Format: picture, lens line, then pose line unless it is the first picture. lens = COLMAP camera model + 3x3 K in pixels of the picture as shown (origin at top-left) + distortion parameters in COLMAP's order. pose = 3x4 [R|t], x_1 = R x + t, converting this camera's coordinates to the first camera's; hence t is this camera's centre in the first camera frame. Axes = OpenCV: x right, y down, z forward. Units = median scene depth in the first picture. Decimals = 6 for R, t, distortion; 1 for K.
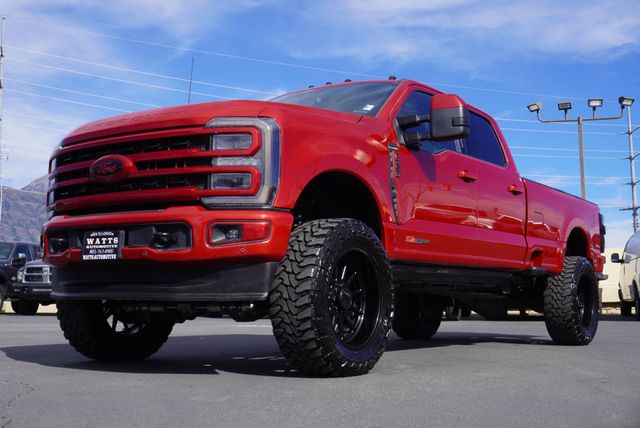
lens RADIAL K [[773.6, 0, 320.0], [0, 773.6, 214.0], [0, 0, 1]] dist [-0.030073, -0.013912]
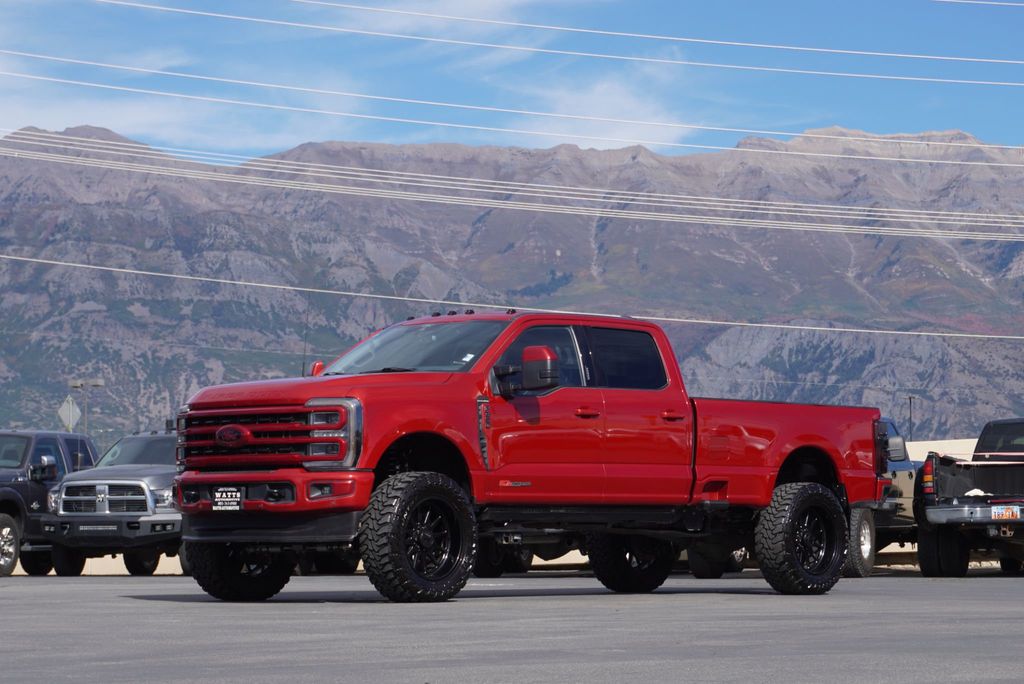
lens RADIAL K [[2347.2, 0, 512.0], [0, 2347.2, 342.0], [0, 0, 1]] dist [-0.010290, -0.079254]
pose [[0.990684, -0.020607, -0.134615, 0.685167], [0.023964, 0.999440, 0.023361, -0.288193], [0.134058, -0.026369, 0.990623, -2.675675]]
